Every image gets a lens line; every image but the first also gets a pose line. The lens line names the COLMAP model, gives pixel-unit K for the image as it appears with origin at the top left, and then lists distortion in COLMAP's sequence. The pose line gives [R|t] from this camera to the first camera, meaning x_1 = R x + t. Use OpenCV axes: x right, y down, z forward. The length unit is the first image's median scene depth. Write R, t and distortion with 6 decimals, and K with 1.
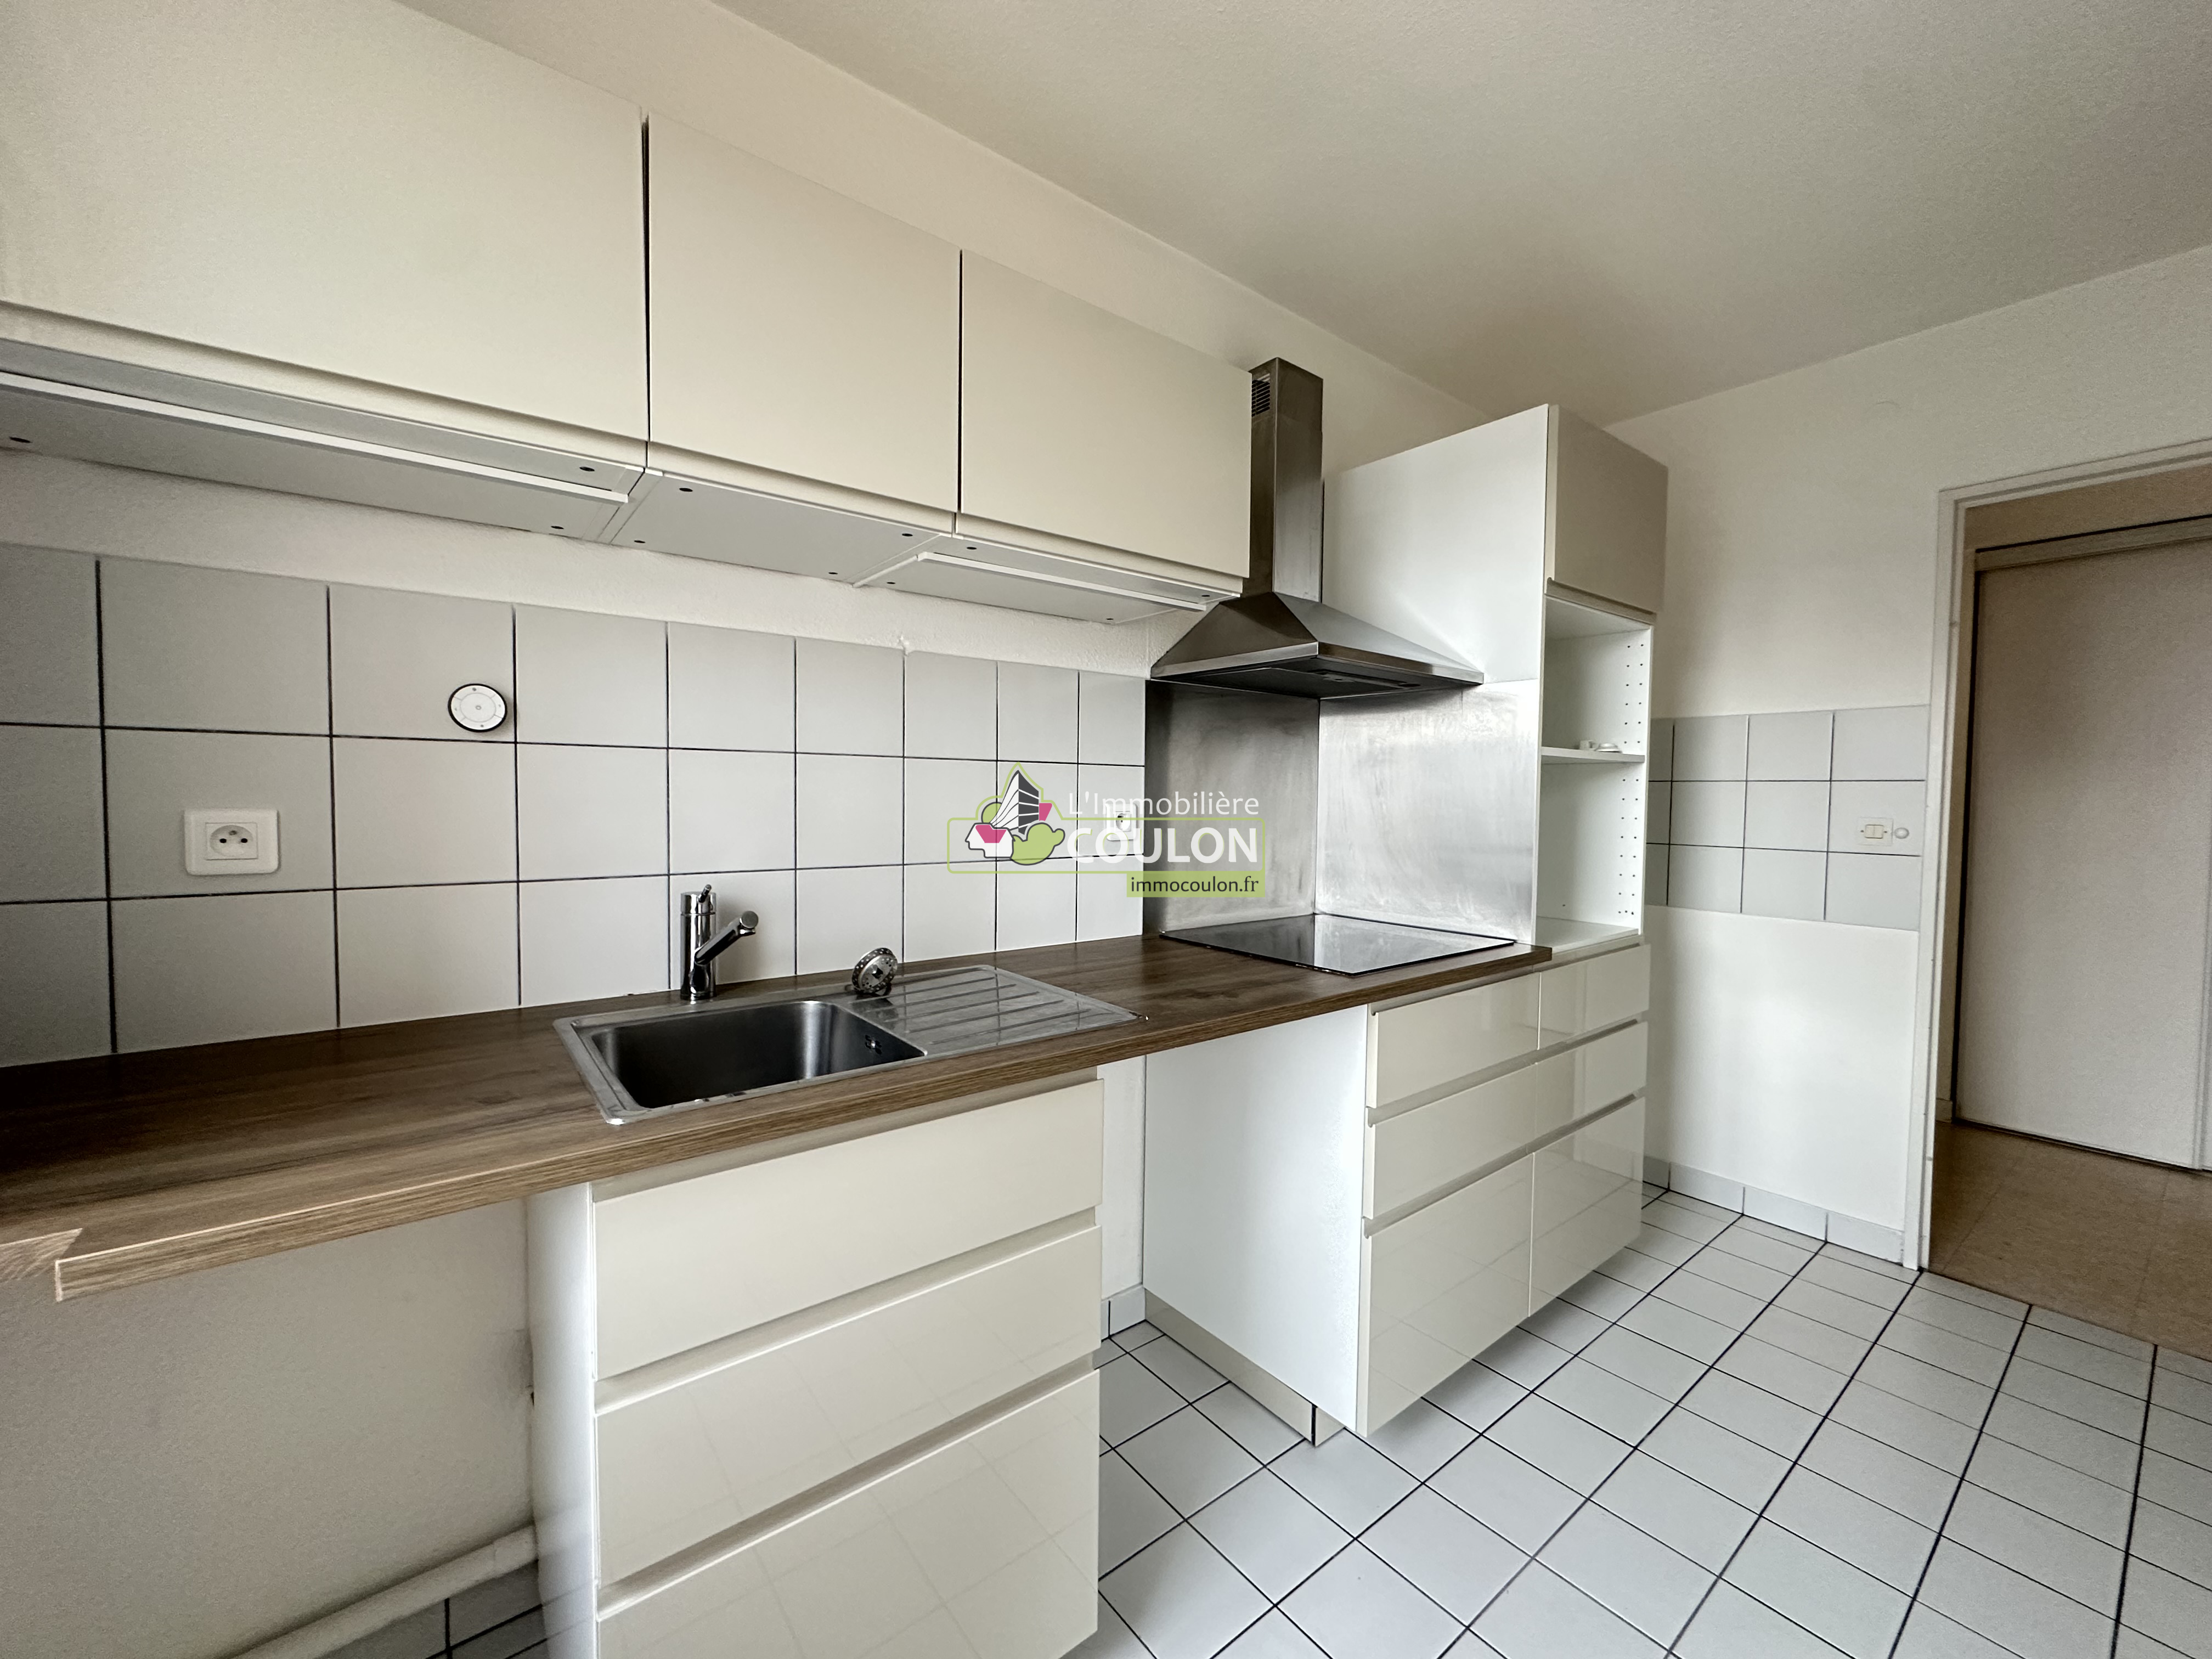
lens RADIAL K [[884.6, 0, 1104.2], [0, 884.6, 827.6], [0, 0, 1]] dist [-0.001112, -0.000142]
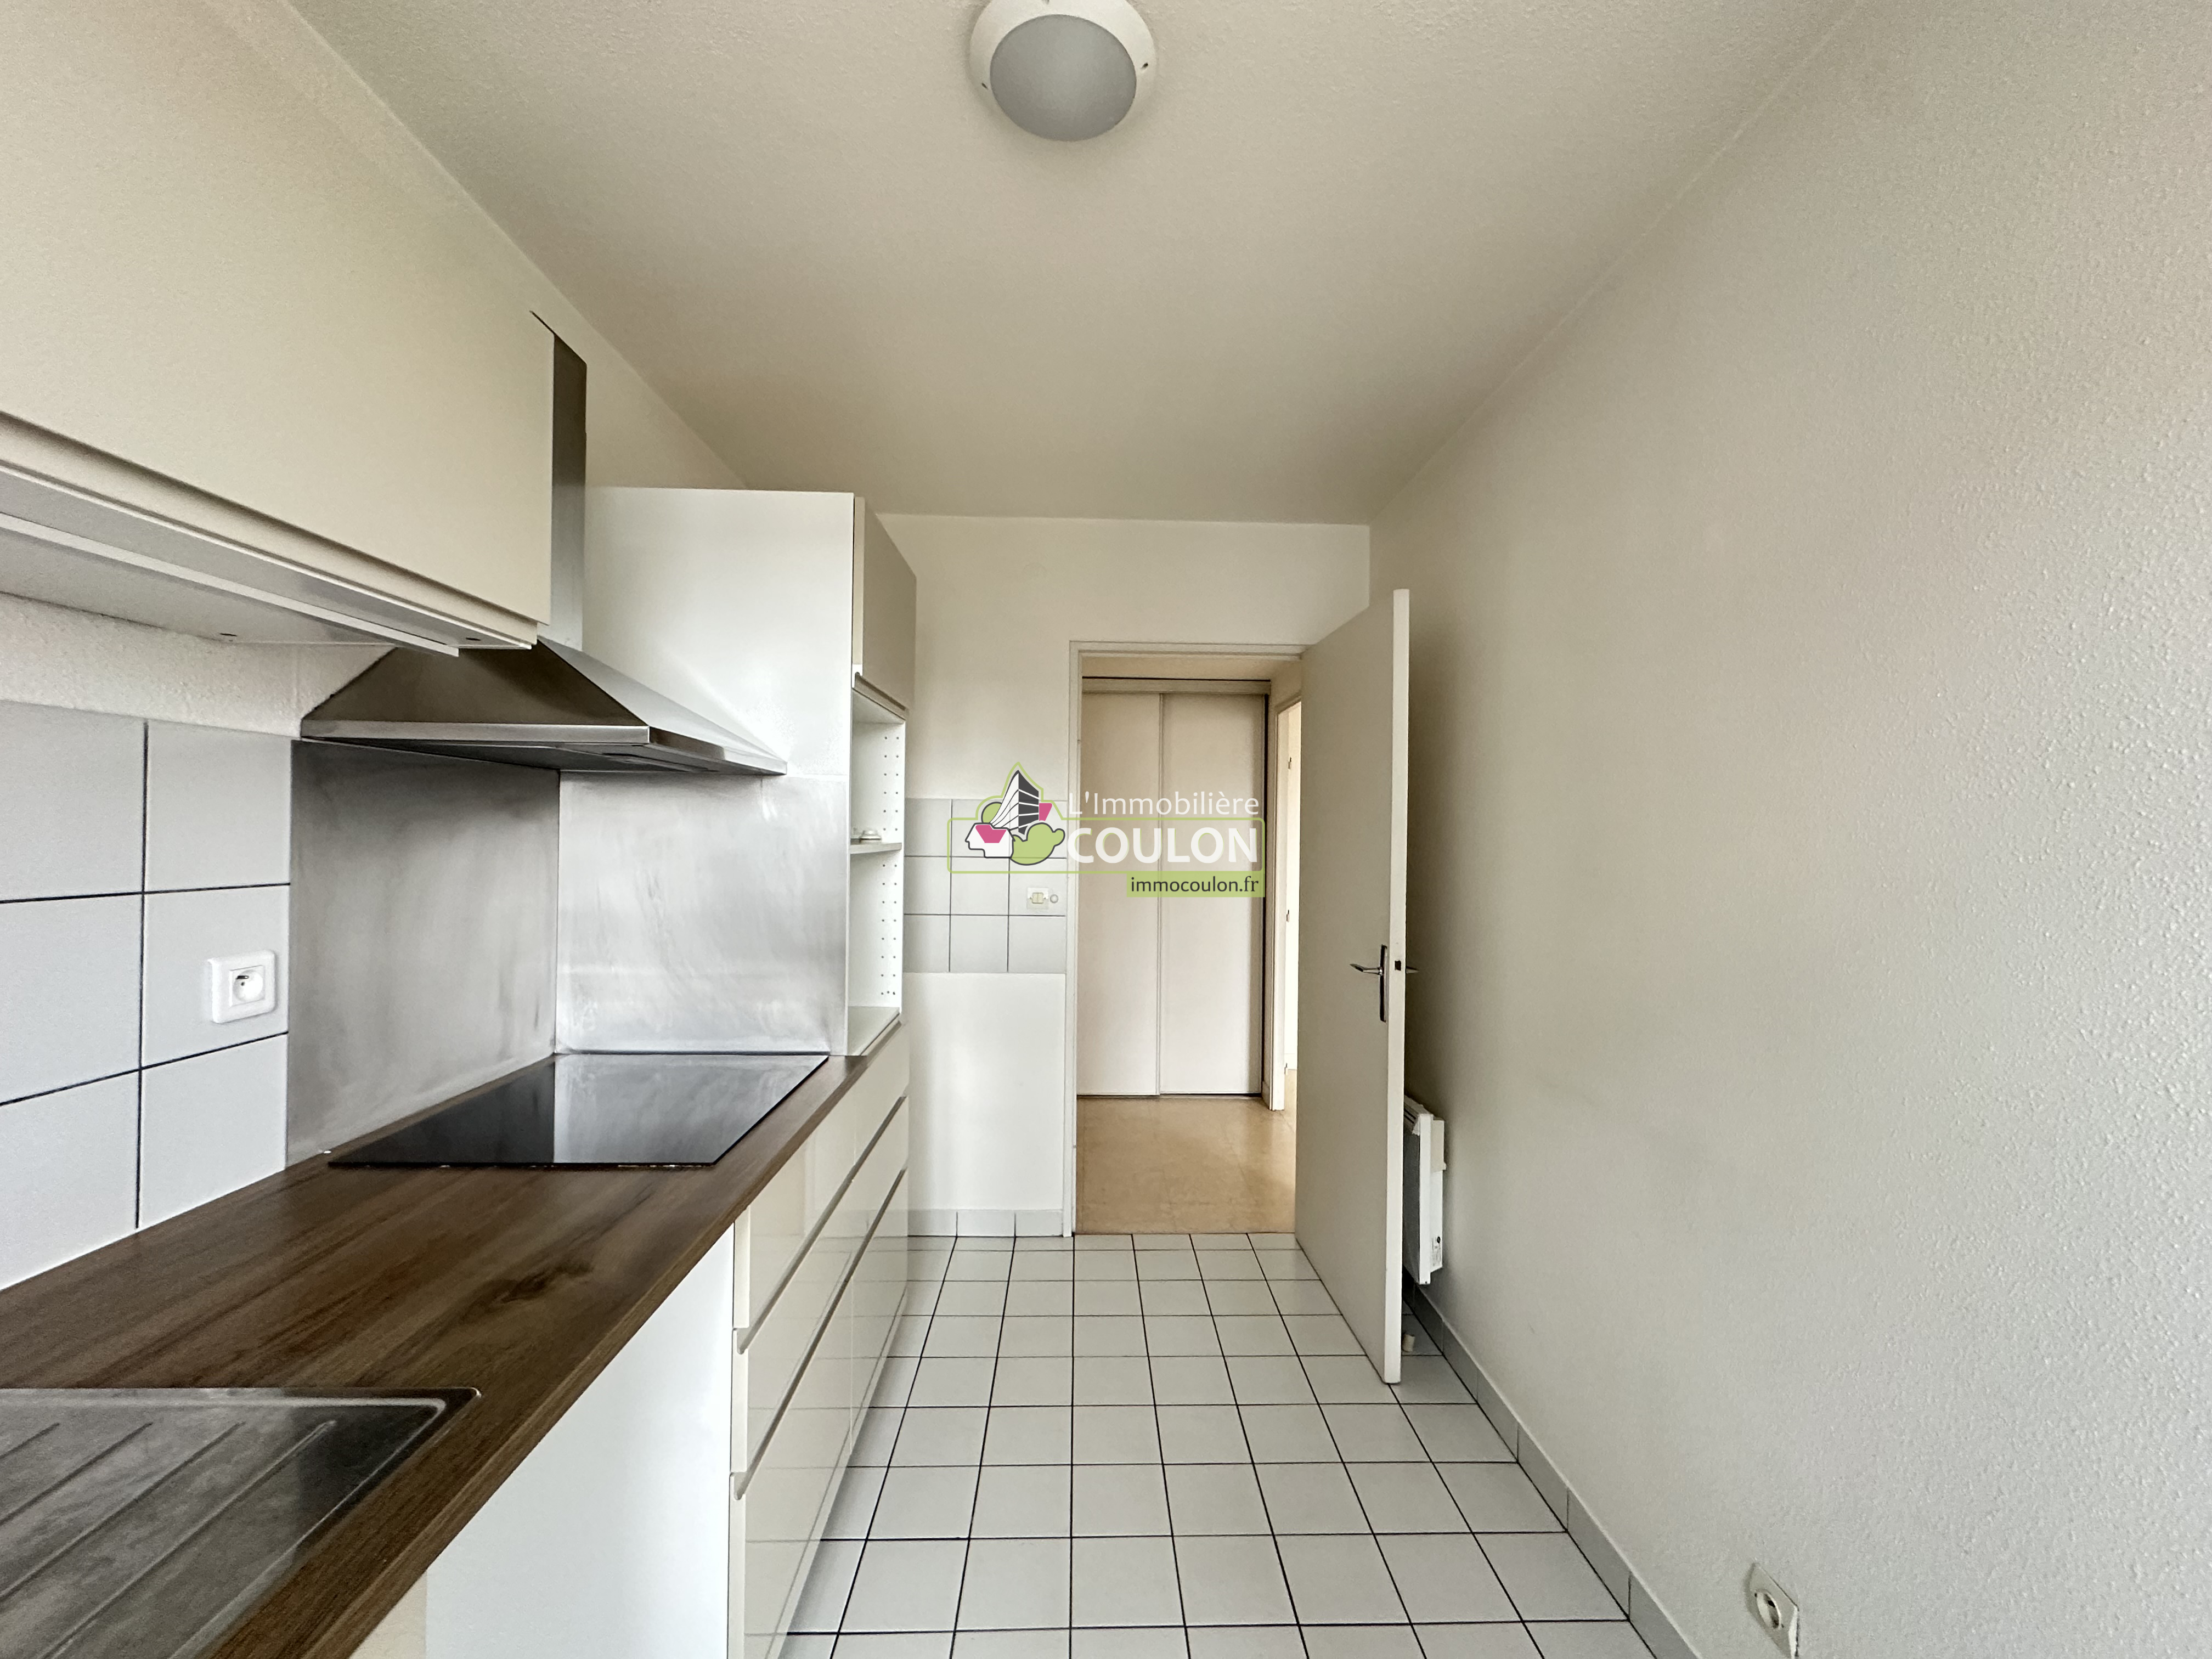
lens RADIAL K [[884.6, 0, 1101.7], [0, 884.6, 831.1], [0, 0, 1]] dist [-0.001112, -0.000142]
pose [[0.593209, -0.002117, 0.805046, -0.101458], [0.024933, 0.999565, -0.015744, -0.076220], [-0.804663, 0.029412, 0.593003, 0.189807]]
